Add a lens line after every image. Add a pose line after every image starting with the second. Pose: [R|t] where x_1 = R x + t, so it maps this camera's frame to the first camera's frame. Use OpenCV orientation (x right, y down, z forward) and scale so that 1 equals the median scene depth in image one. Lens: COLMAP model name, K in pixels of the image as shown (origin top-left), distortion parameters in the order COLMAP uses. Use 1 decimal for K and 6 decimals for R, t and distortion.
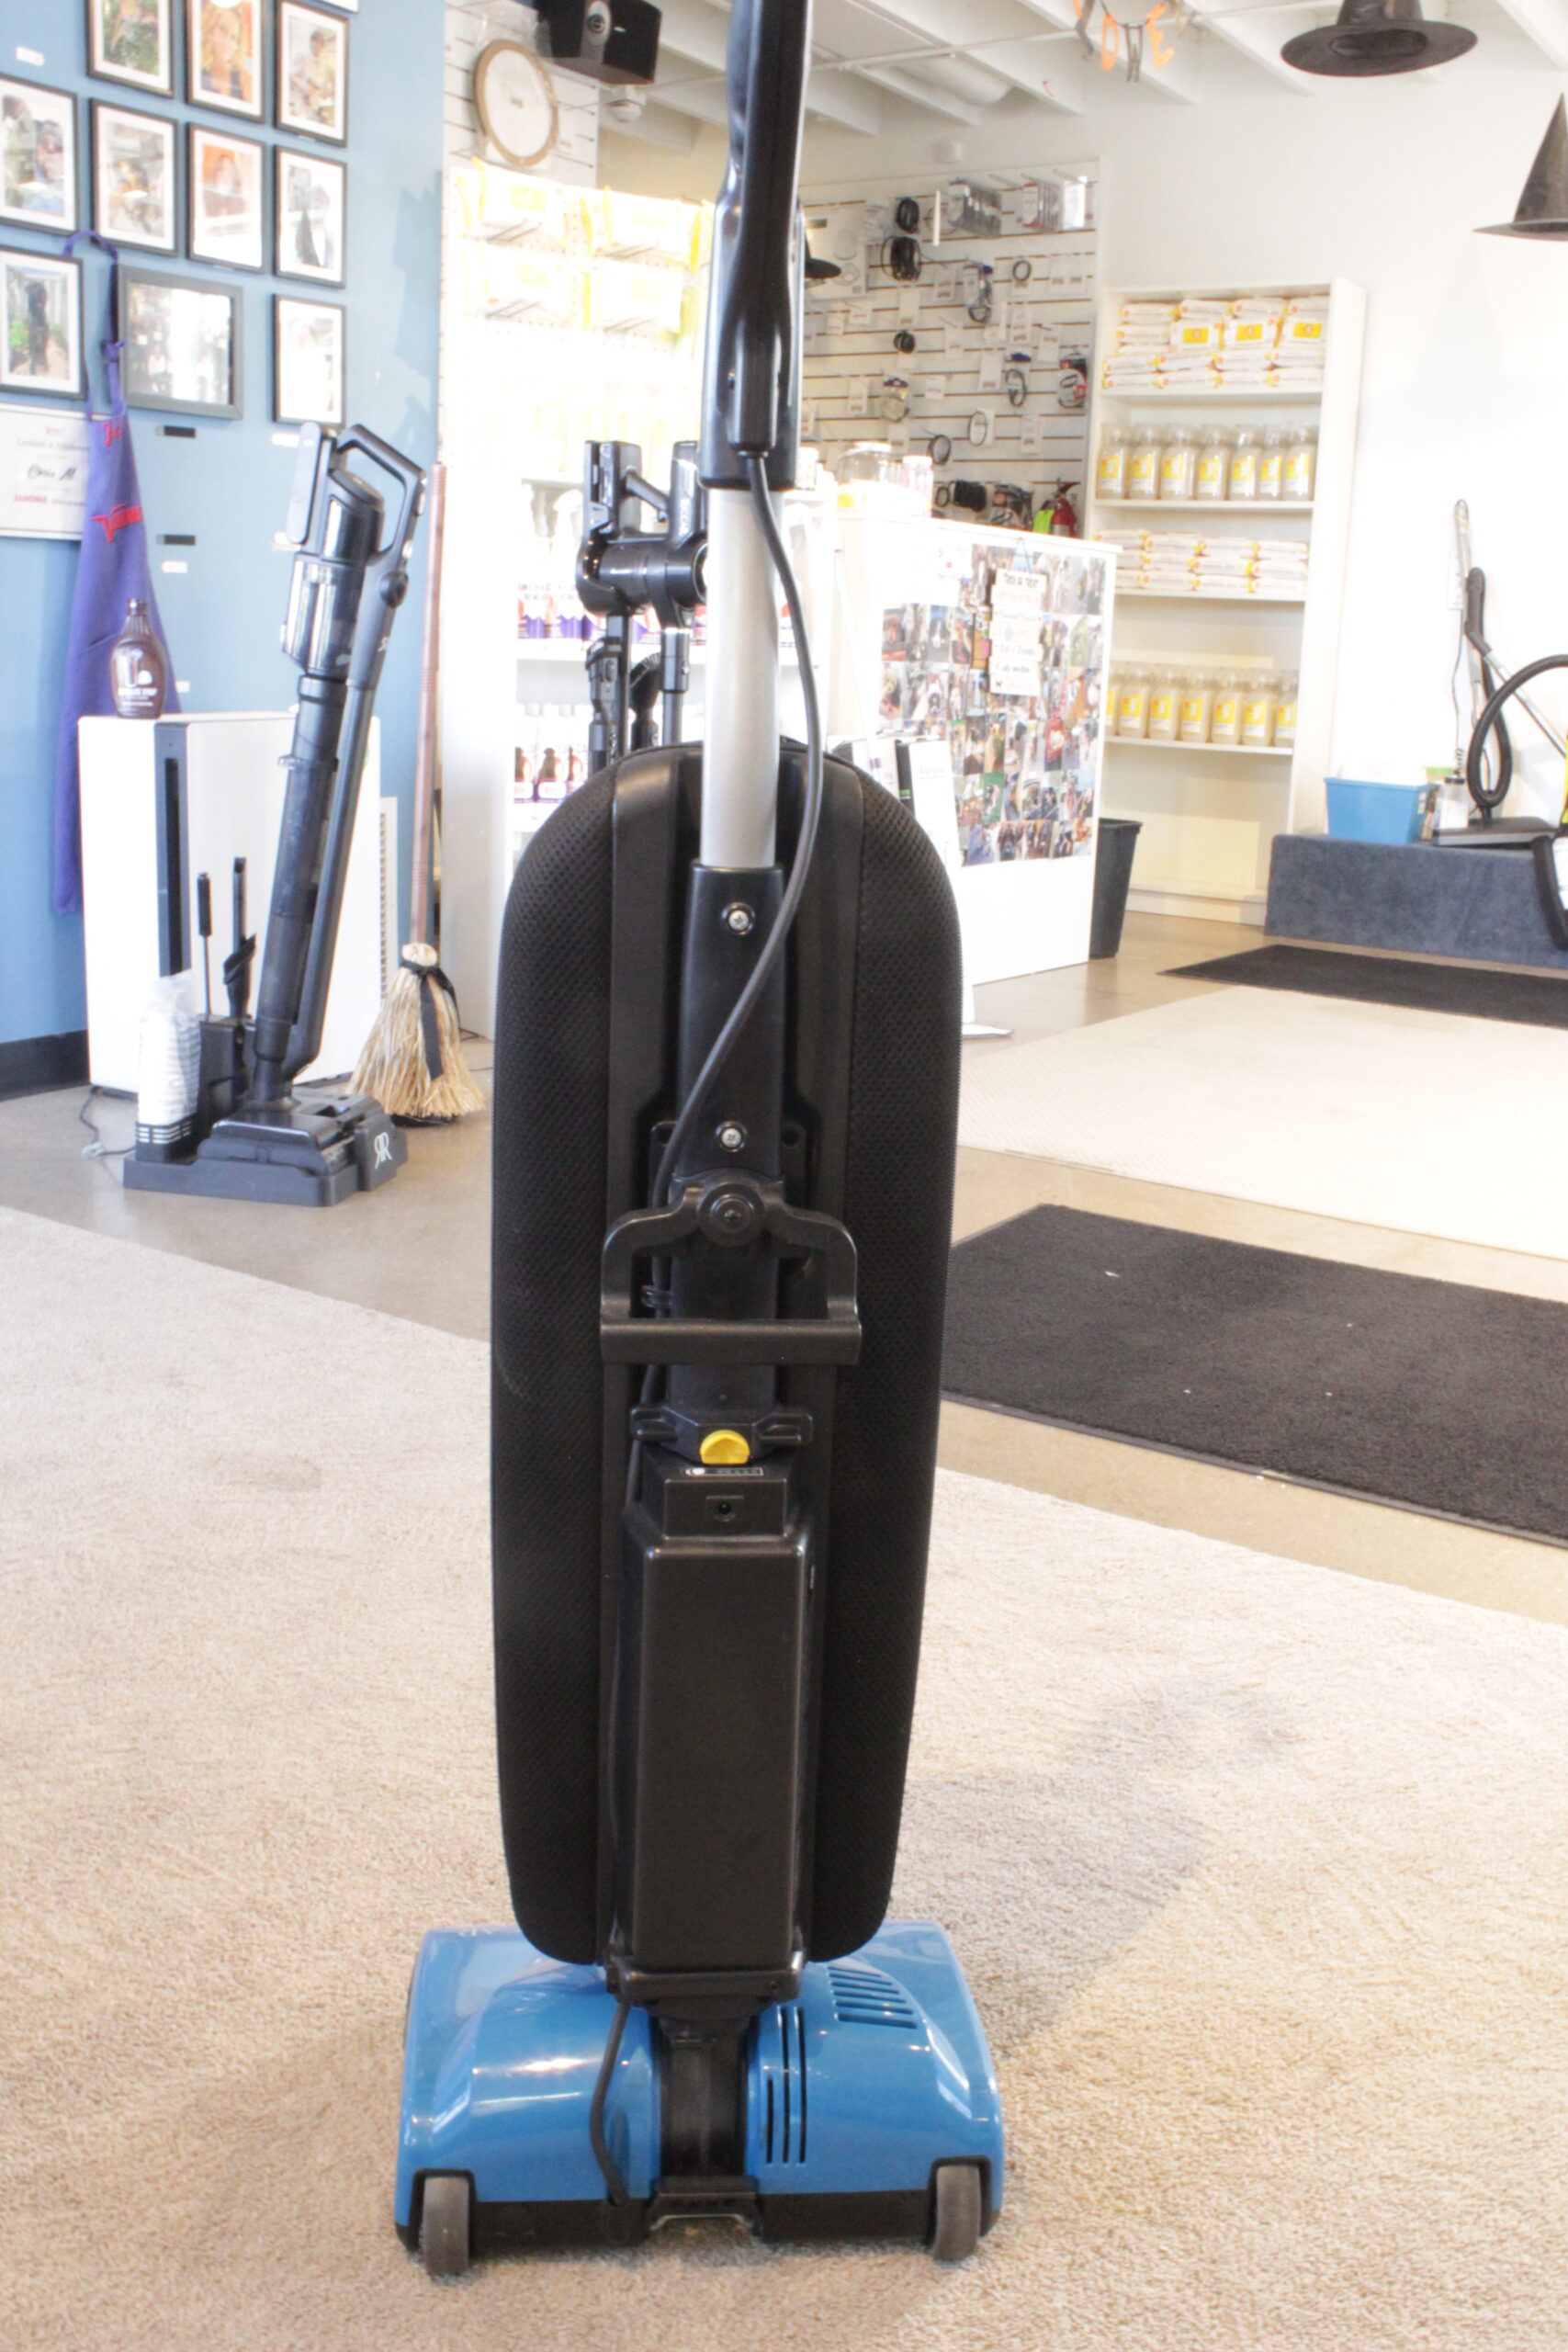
lens RADIAL K [[2137.2, 0, 768.2], [0, 2137.2, 1170.7], [0, 0, 1]] dist [-0.169132, 0.125345]
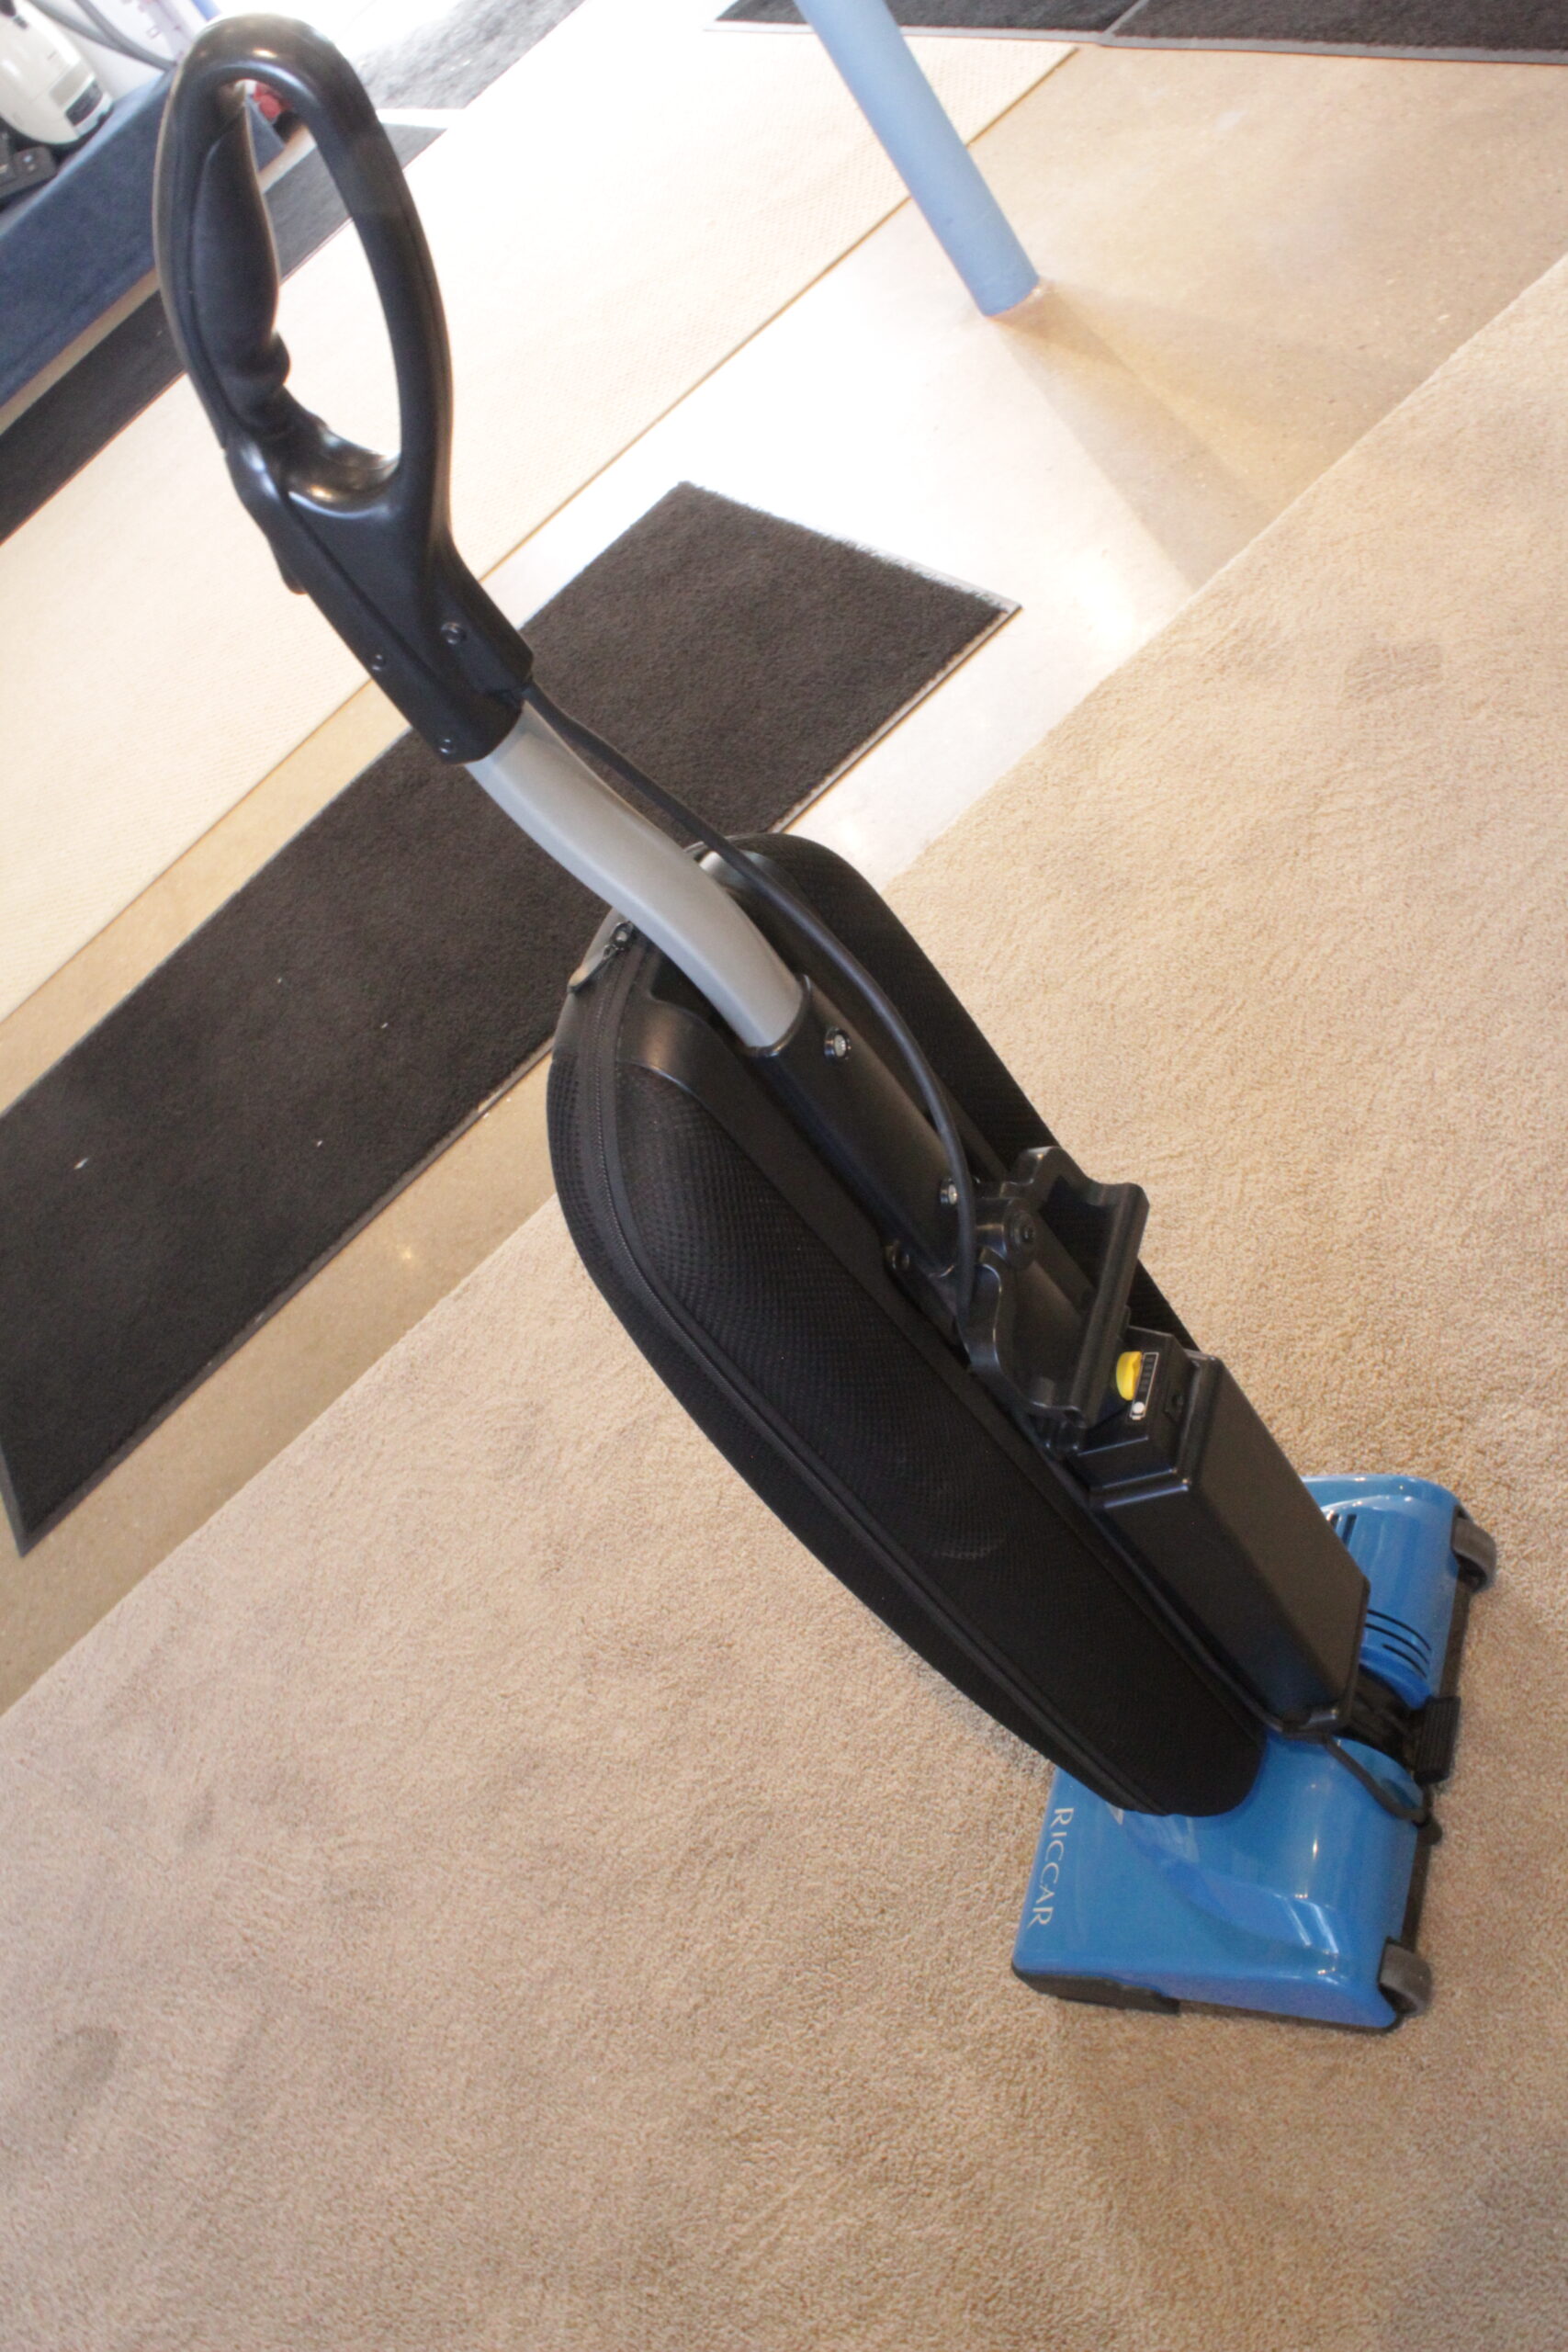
lens RADIAL K [[2137.2, 0, 768.2], [0, 2137.2, 1170.7], [0, 0, 1]] dist [-0.169132, 0.125345]
pose [[0.336735, -0.833783, 0.437511, -0.281473], [0.708347, 0.530442, 0.465699, -0.328814], [-0.620366, 0.153092, 0.769226, 0.220855]]
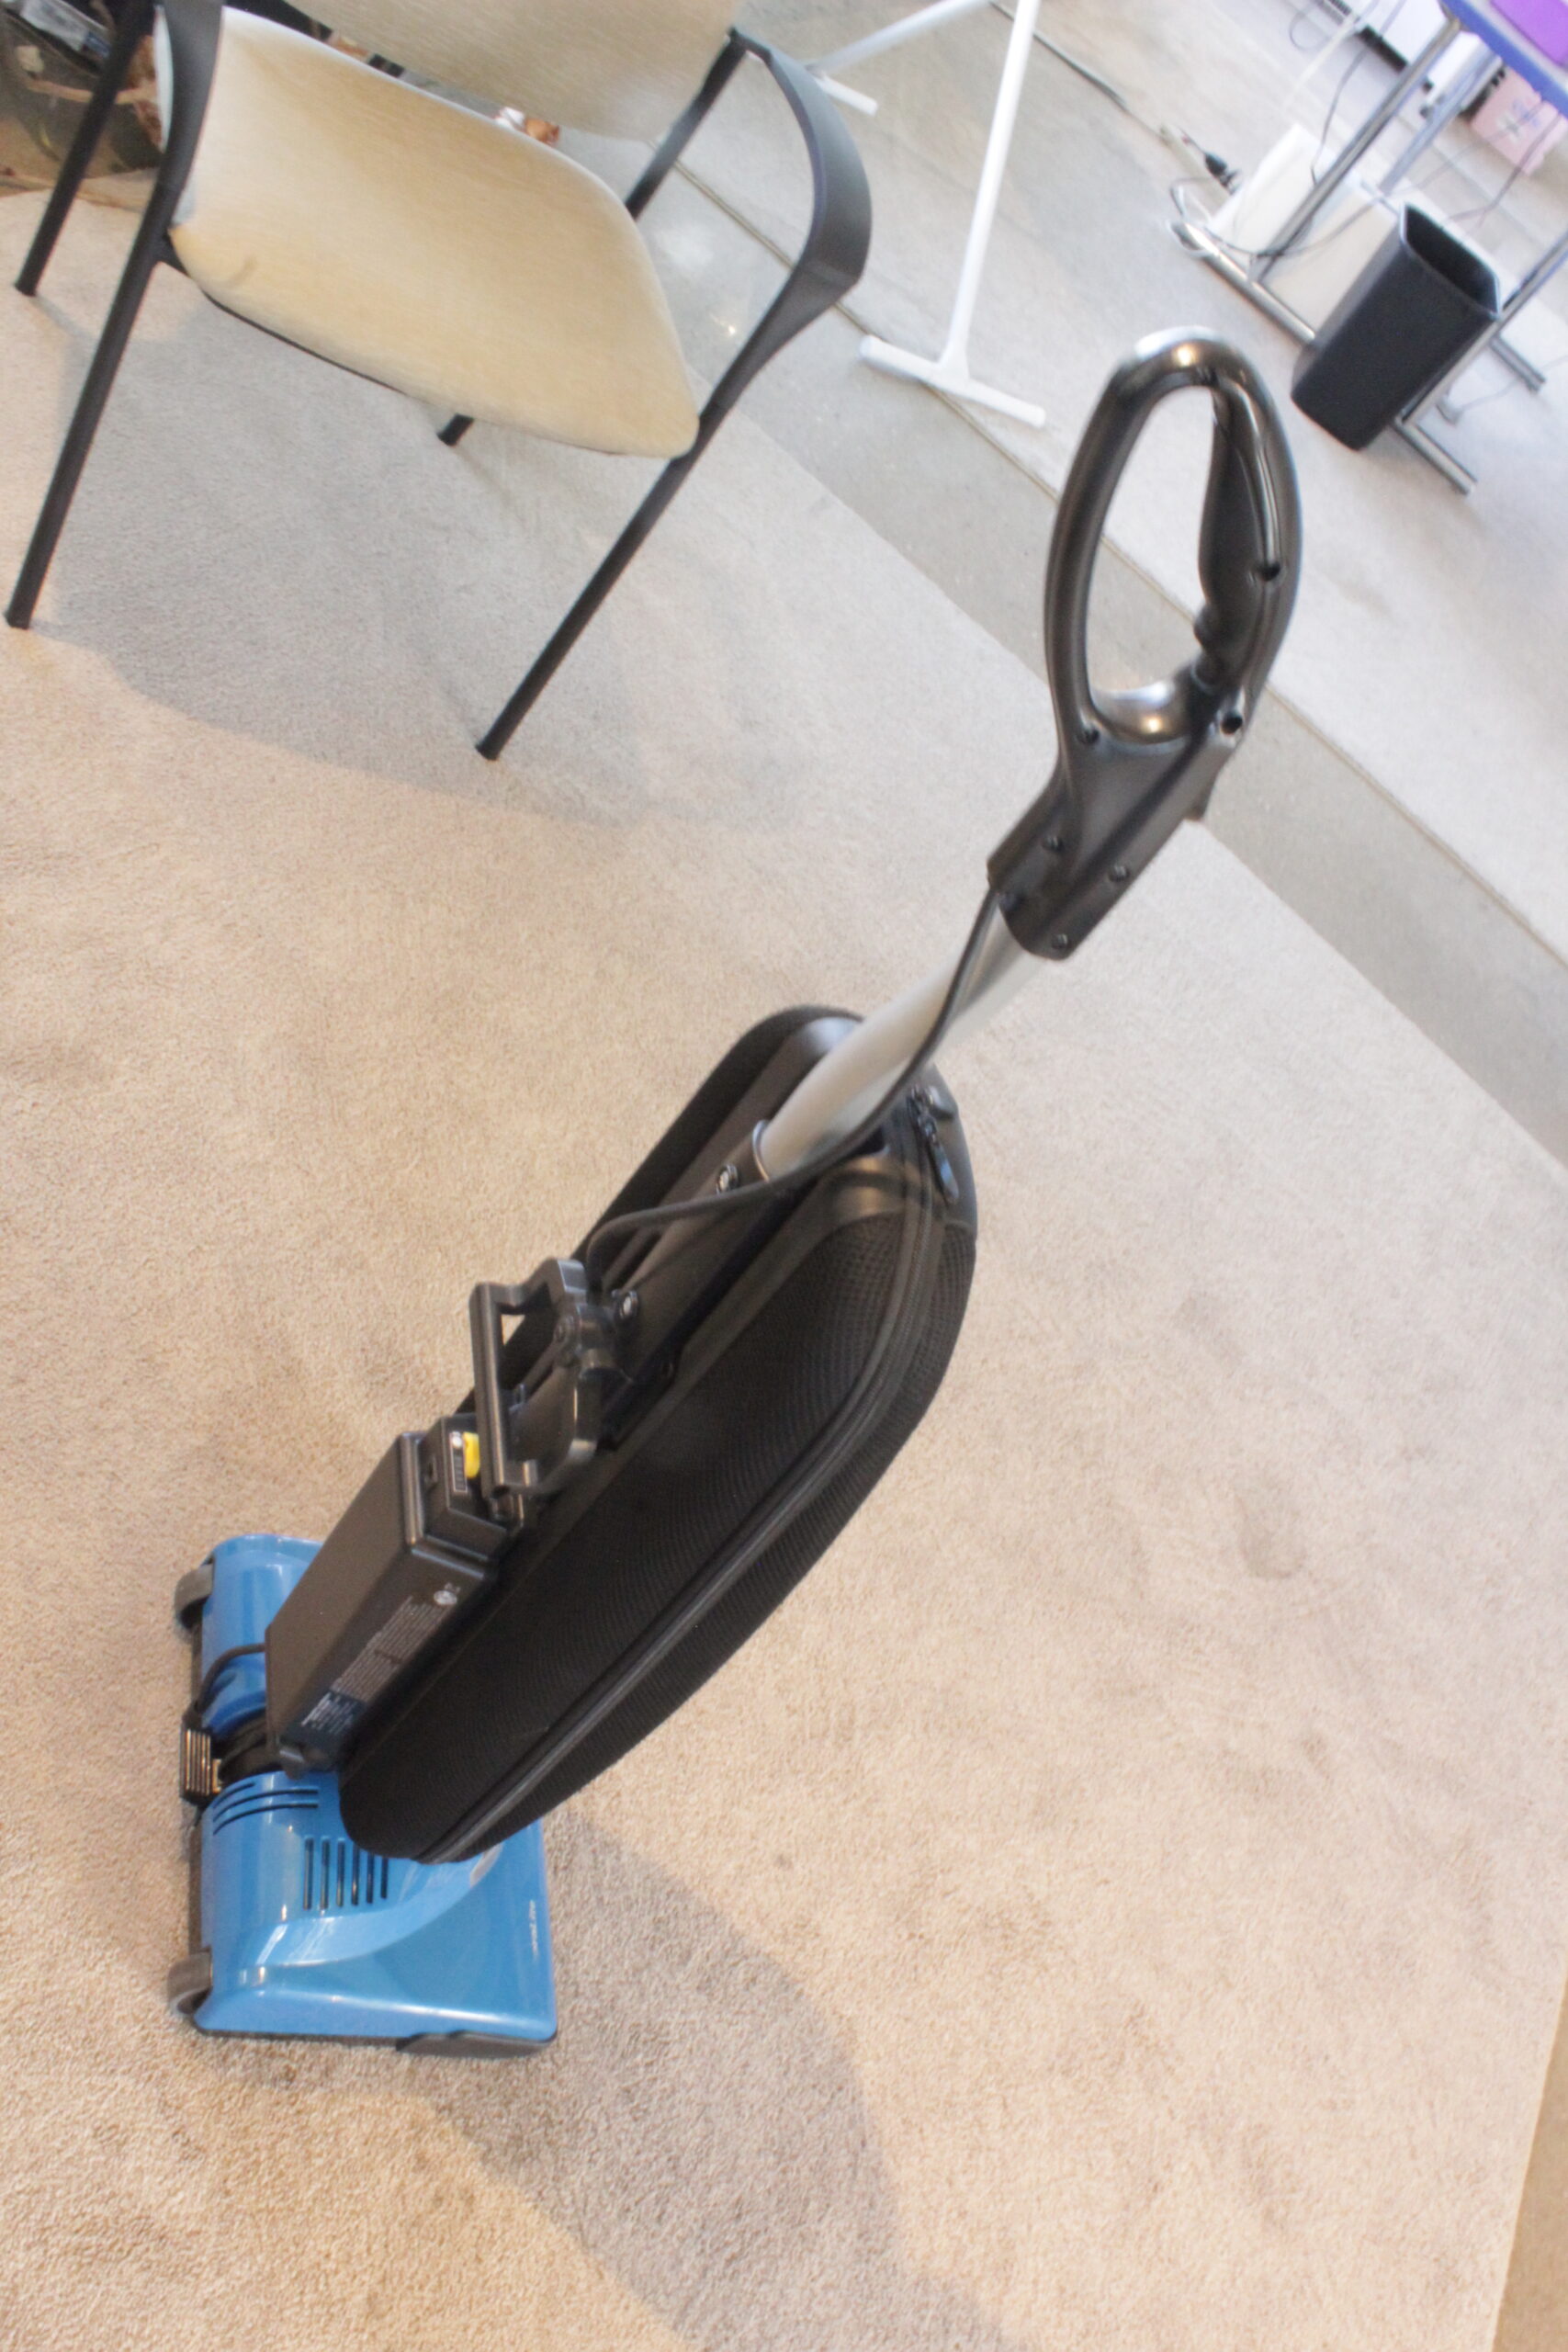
lens RADIAL K [[2137.2, 0, 768.2], [0, 2137.2, 1170.7], [0, 0, 1]] dist [-0.169132, 0.125345]
pose [[0.088569, 0.739888, -0.666875, 0.409908], [-0.700035, 0.522517, 0.486752, -0.387513], [0.708595, 0.423724, 0.564226, 0.278613]]
